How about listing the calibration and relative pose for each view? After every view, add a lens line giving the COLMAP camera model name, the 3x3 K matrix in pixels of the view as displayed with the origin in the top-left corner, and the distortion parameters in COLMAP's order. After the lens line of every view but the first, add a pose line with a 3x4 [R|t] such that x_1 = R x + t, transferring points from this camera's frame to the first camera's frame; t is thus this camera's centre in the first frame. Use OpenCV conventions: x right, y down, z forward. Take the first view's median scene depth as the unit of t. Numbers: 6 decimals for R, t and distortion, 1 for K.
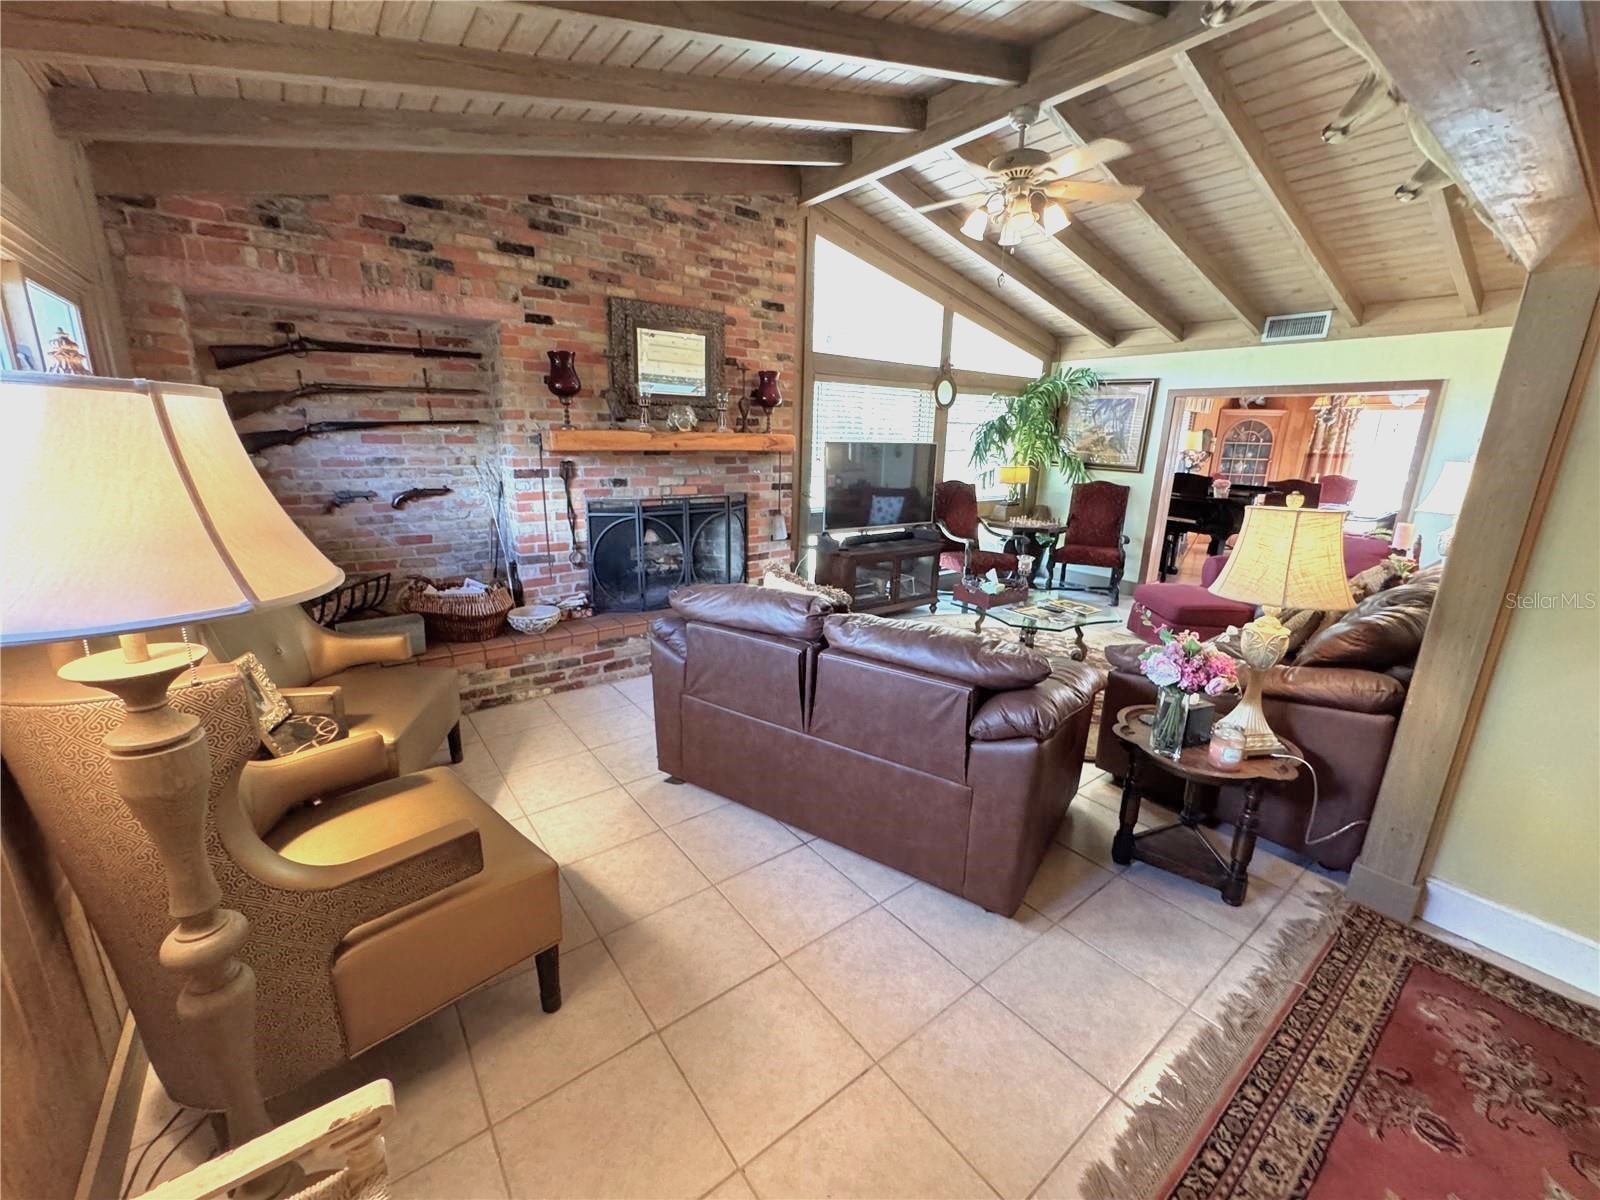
lens RADIAL K [[641.2, 0, 800.7], [0, 641.2, 600.8], [0, 0, 1]] dist [-0.002418, 0.000080]
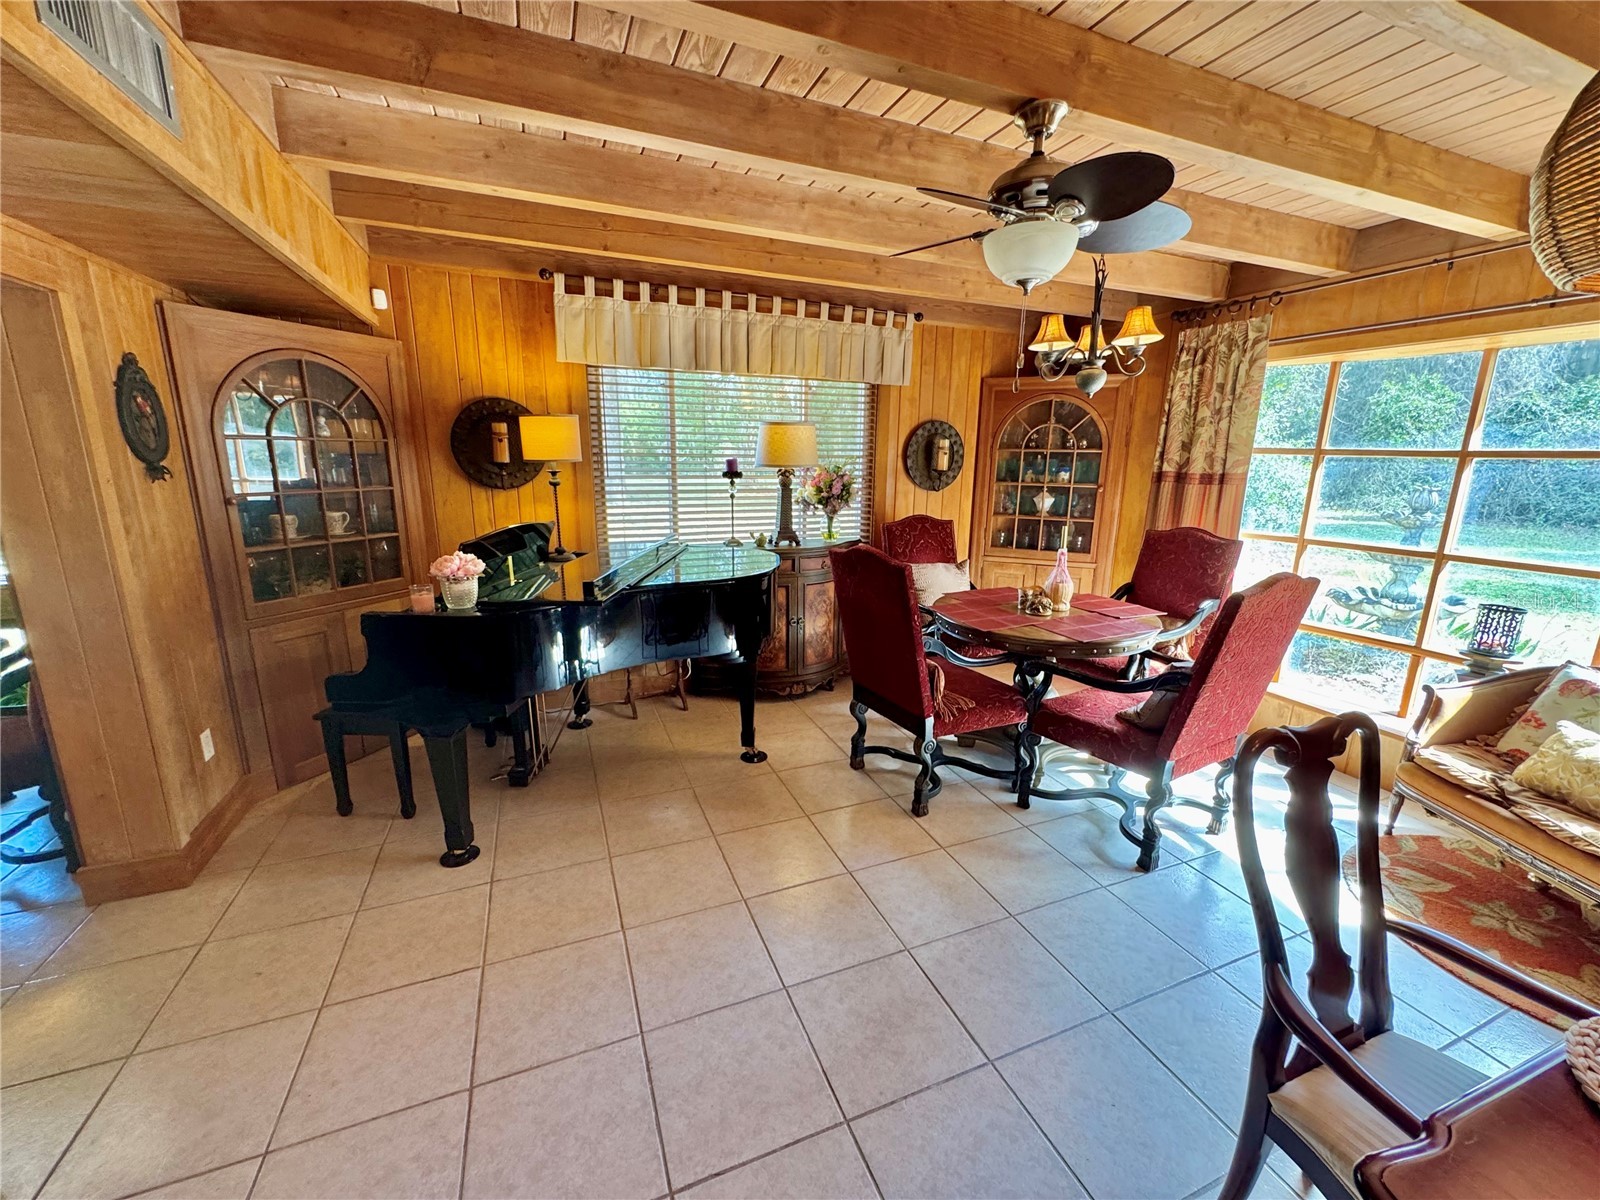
lens RADIAL K [[641.2, 0, 800.7], [0, 641.2, 600.8], [0, 0, 1]] dist [-0.002418, 0.000080]
pose [[0.963724, 0.050130, -0.262150, 1.618887], [-0.058449, 0.998001, -0.024029, -0.293260], [0.260422, 0.038480, 0.964728, 1.280715]]
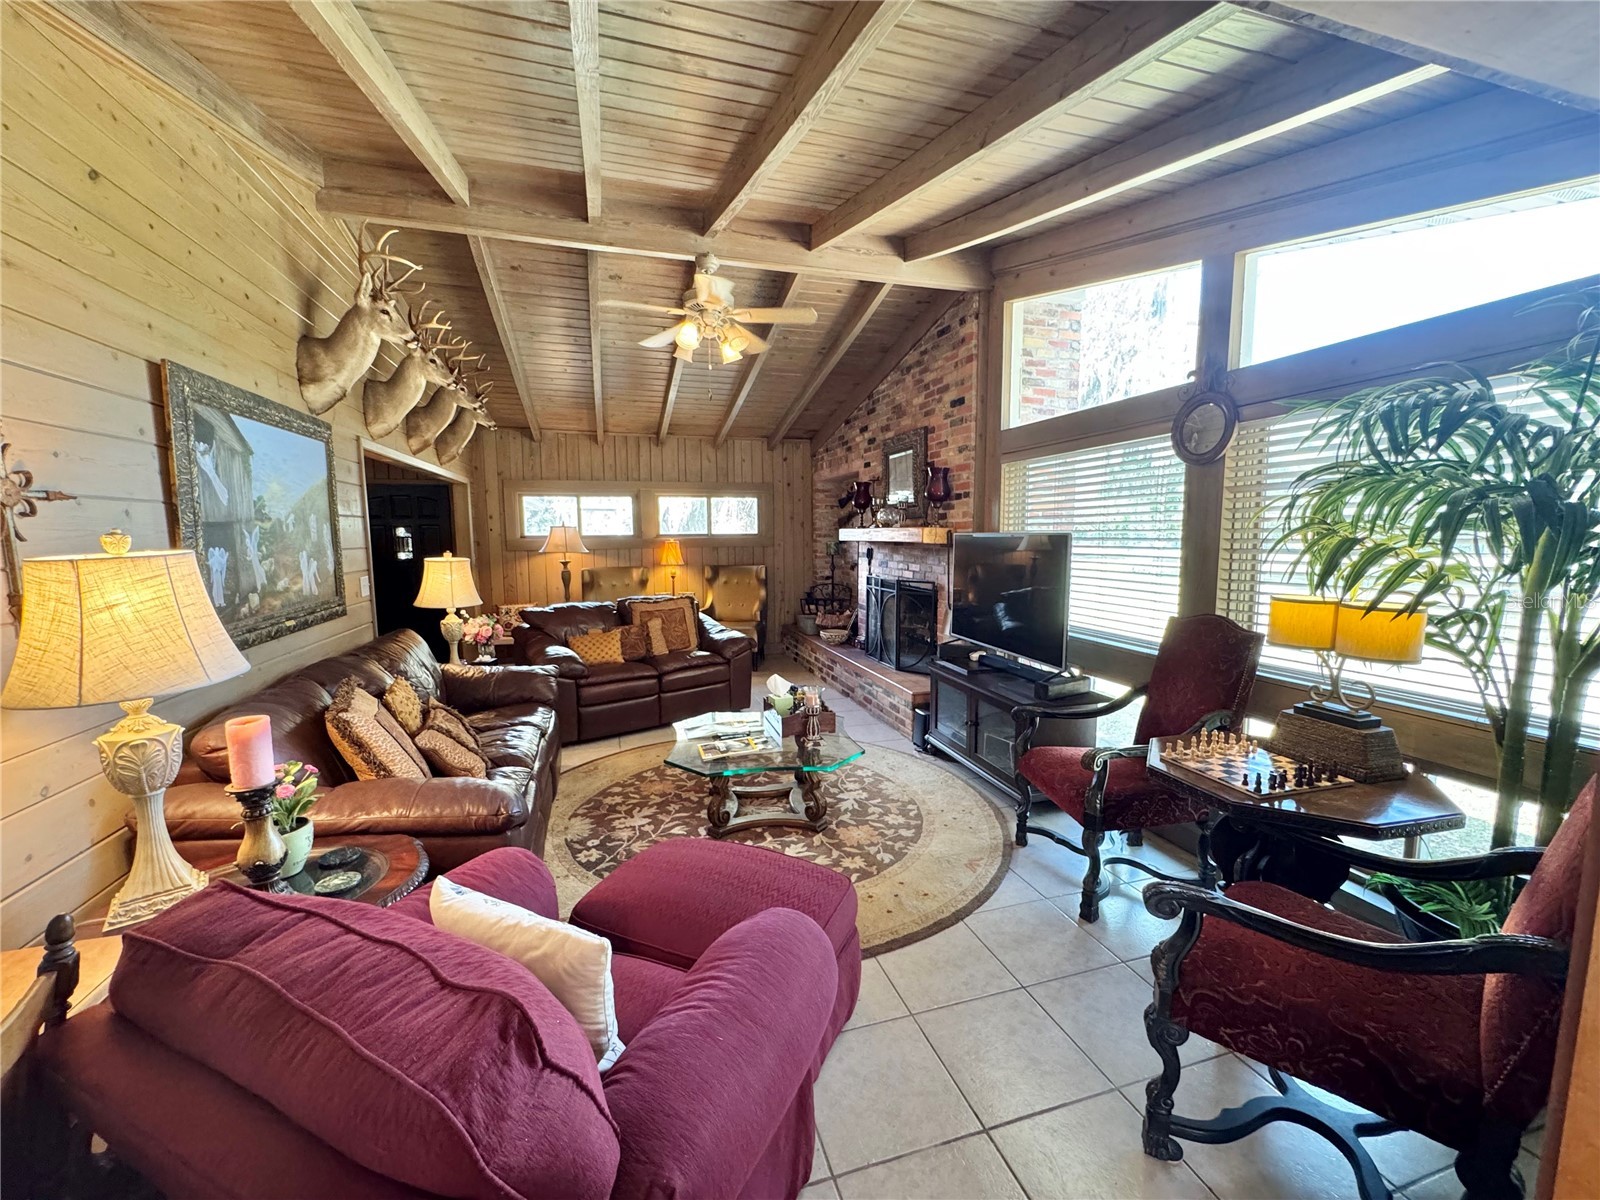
lens RADIAL K [[641.2, 0, 800.7], [0, 641.2, 600.8], [0, 0, 1]] dist [-0.002418, 0.000080]
pose [[-0.348891, 0.080546, -0.933695, 1.191082], [-0.236546, 0.956472, 0.170901, -0.327761], [0.906819, 0.280487, -0.314652, 1.400192]]
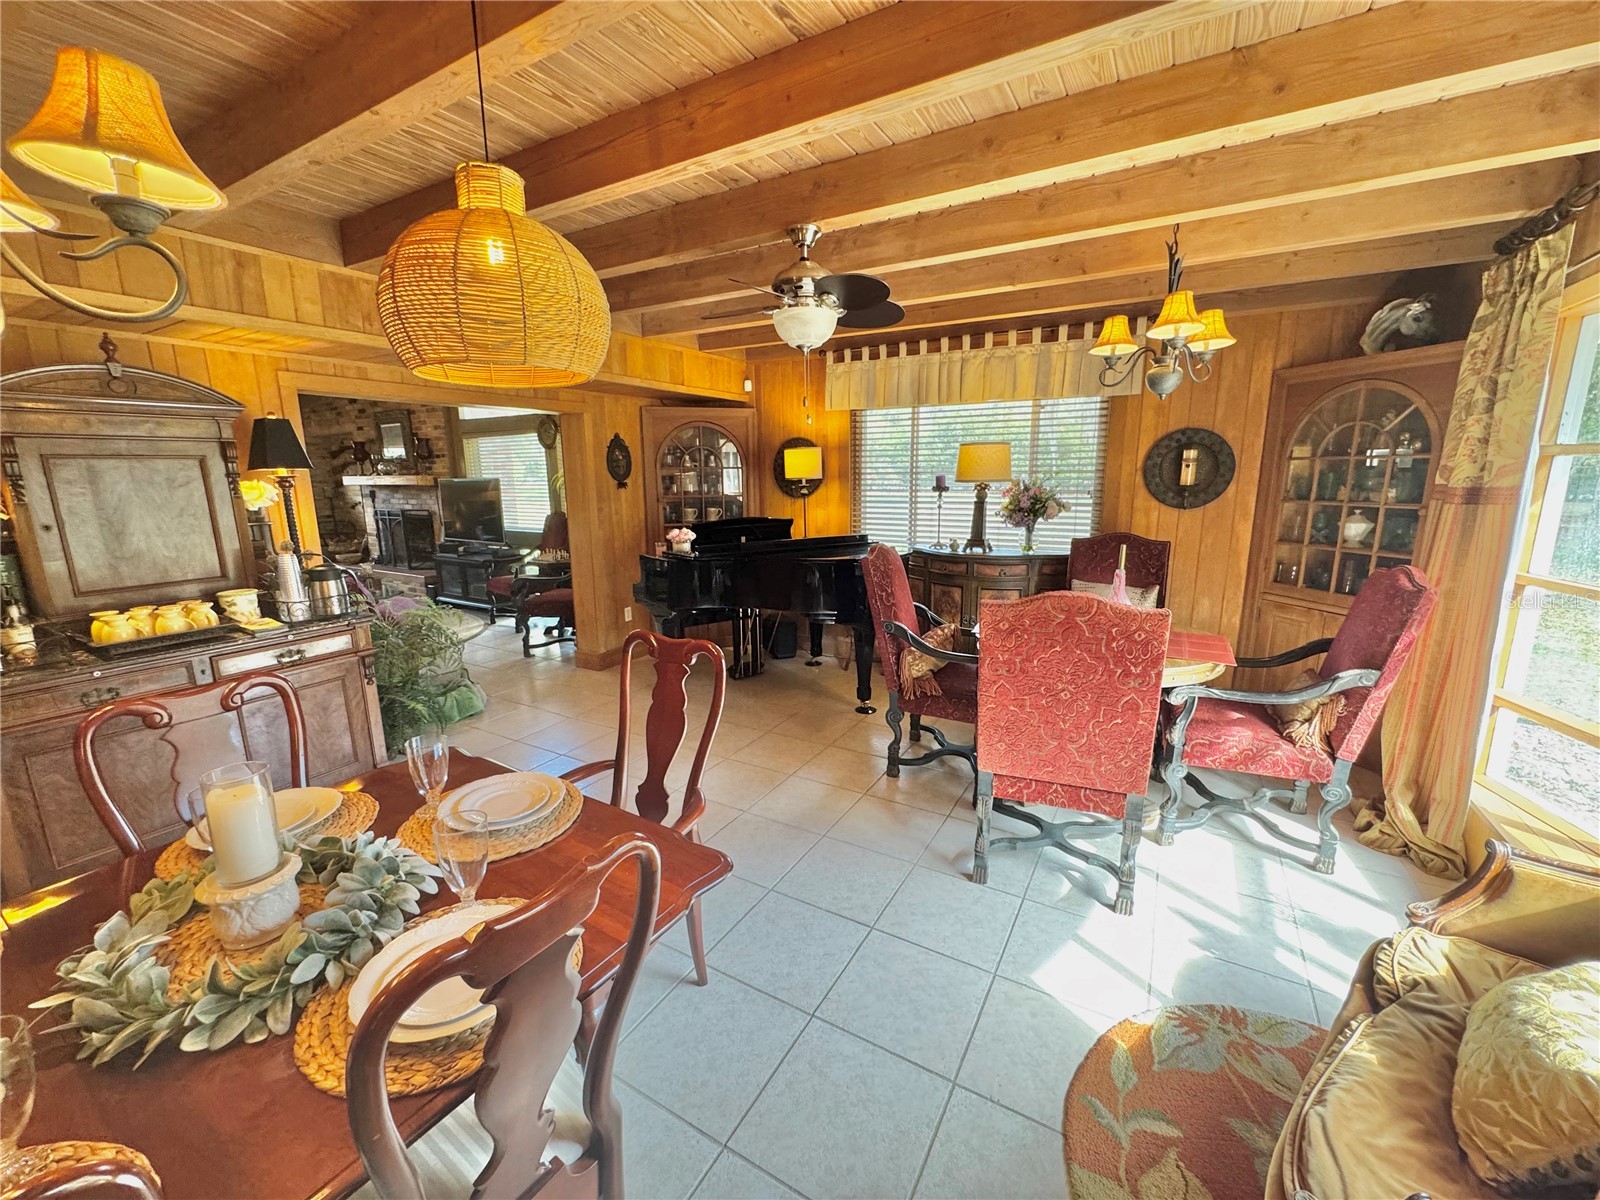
lens RADIAL K [[641.2, 0, 800.7], [0, 641.2, 600.8], [0, 0, 1]] dist [-0.002418, 0.000080]
pose [[0.374898, 0.156372, -0.913783, 2.248698], [-0.215739, 0.973327, 0.078050, -0.341150], [0.901614, 0.167877, 0.398634, 1.531878]]
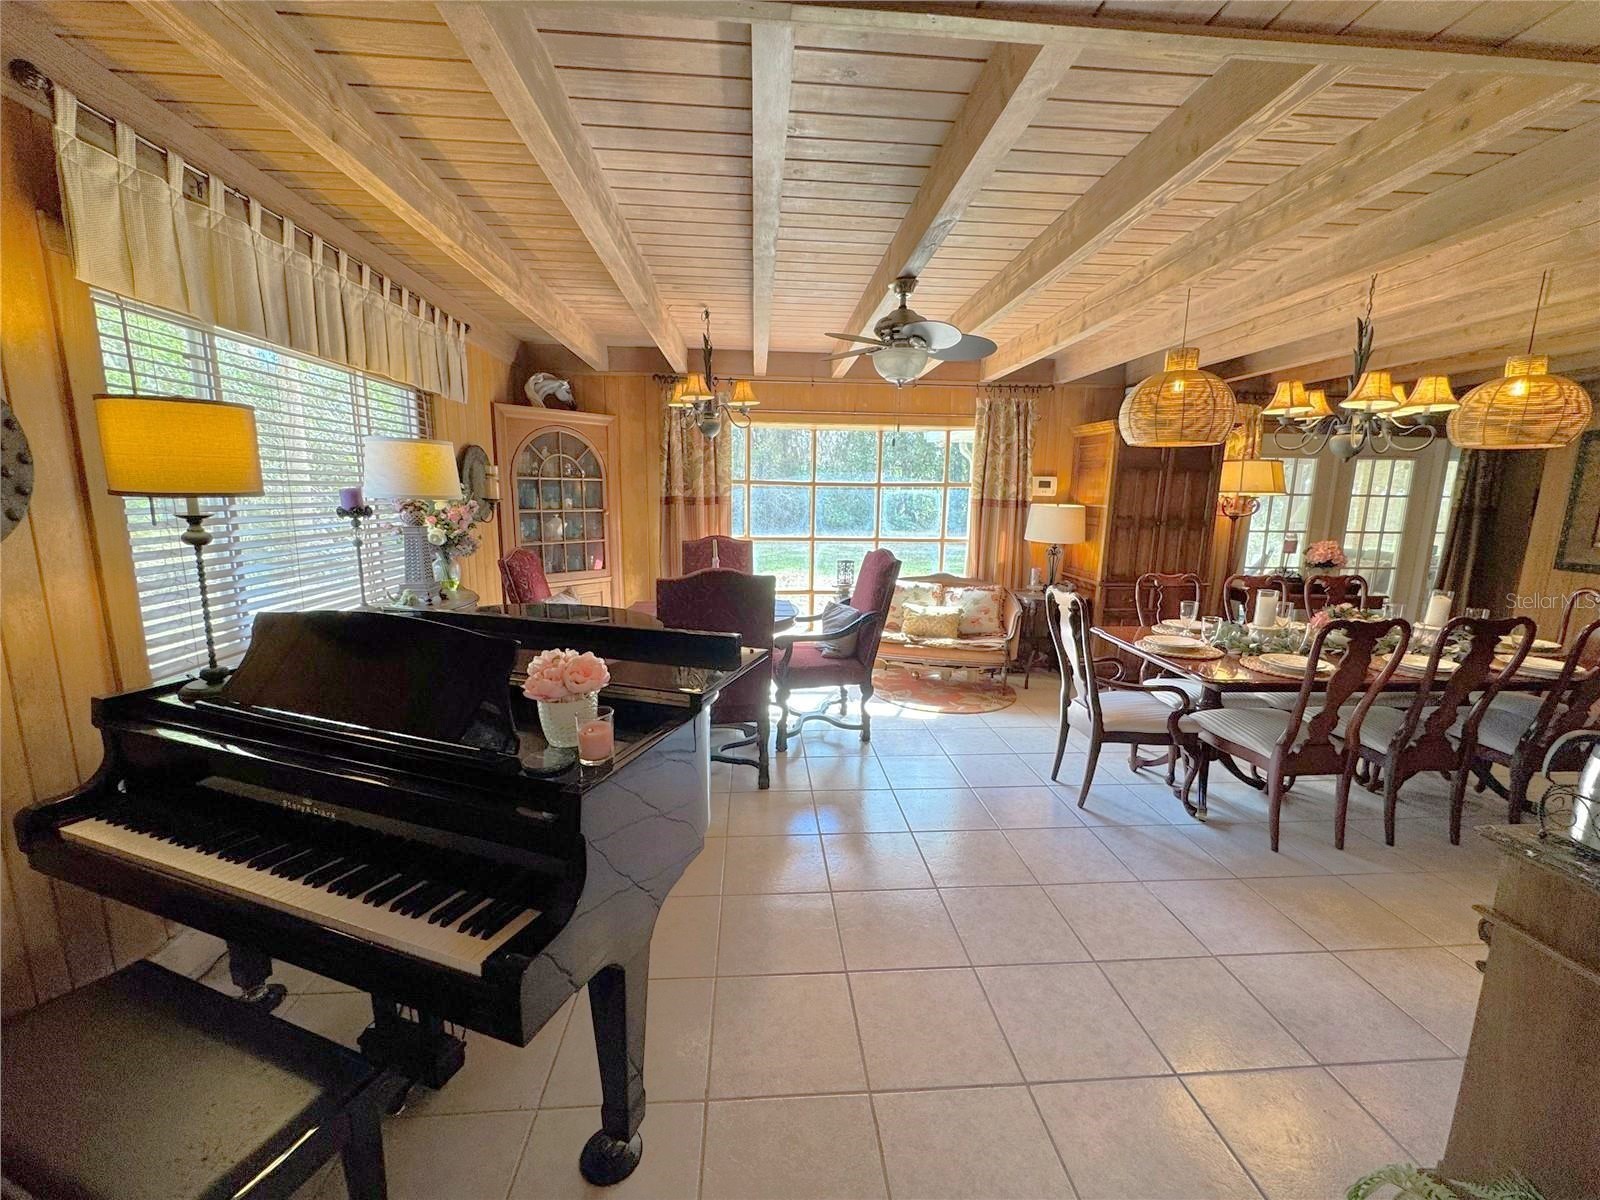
lens RADIAL K [[641.2, 0, 800.7], [0, 641.2, 600.8], [0, 0, 1]] dist [-0.002418, 0.000080]
pose [[0.549898, -0.156532, 0.820432, 0.952272], [0.208894, 0.976839, 0.046361, -0.348103], [-0.808687, 0.145889, 0.569861, 1.458545]]
